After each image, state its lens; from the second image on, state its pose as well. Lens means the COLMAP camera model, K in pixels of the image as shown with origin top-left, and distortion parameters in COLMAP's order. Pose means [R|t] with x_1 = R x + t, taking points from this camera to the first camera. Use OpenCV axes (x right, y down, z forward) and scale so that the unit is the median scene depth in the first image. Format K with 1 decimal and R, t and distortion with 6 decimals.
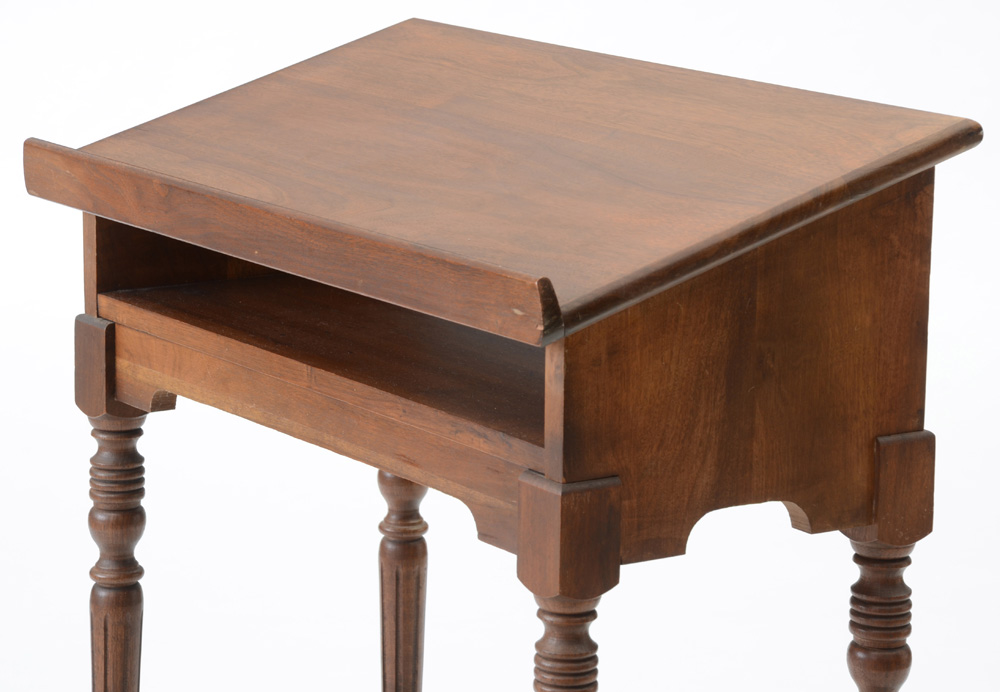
lens RADIAL K [[3705.0, 0, 509.2], [0, 3705.0, 340.5], [0, 0, 1]] dist [1.147161, 0.000000]
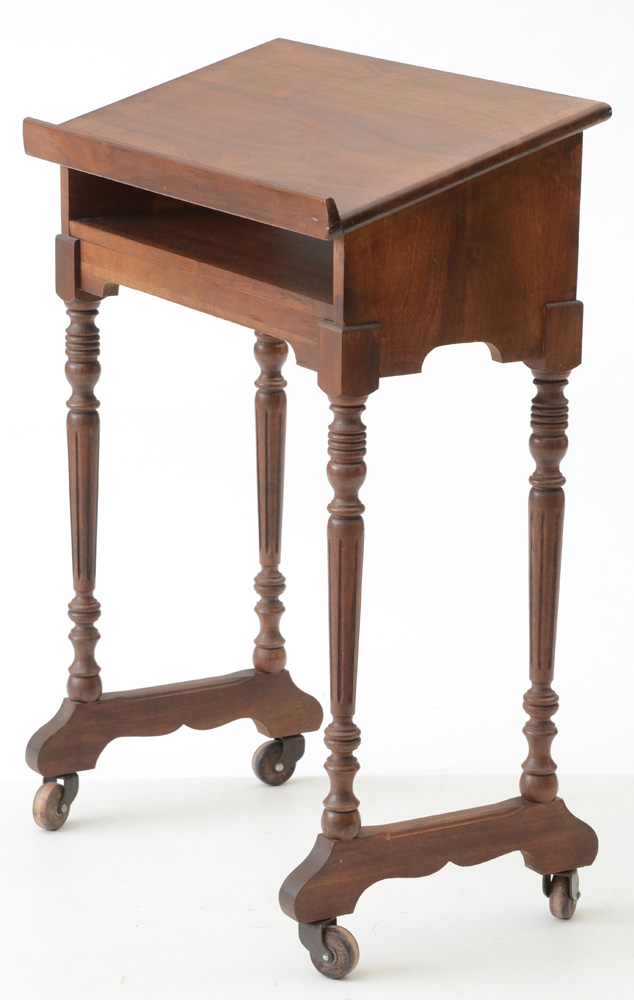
lens RADIAL K [[3629.0, 0, 287.0], [0, 3629.0, 540.3], [0, 0, 1]] dist [0.812257, 0.000000]
pose [[0.998256, 0.010517, -0.058098, 0.077540], [-0.007687, 0.998783, 0.048709, 0.050498], [0.058539, -0.048177, 0.997122, -0.568410]]
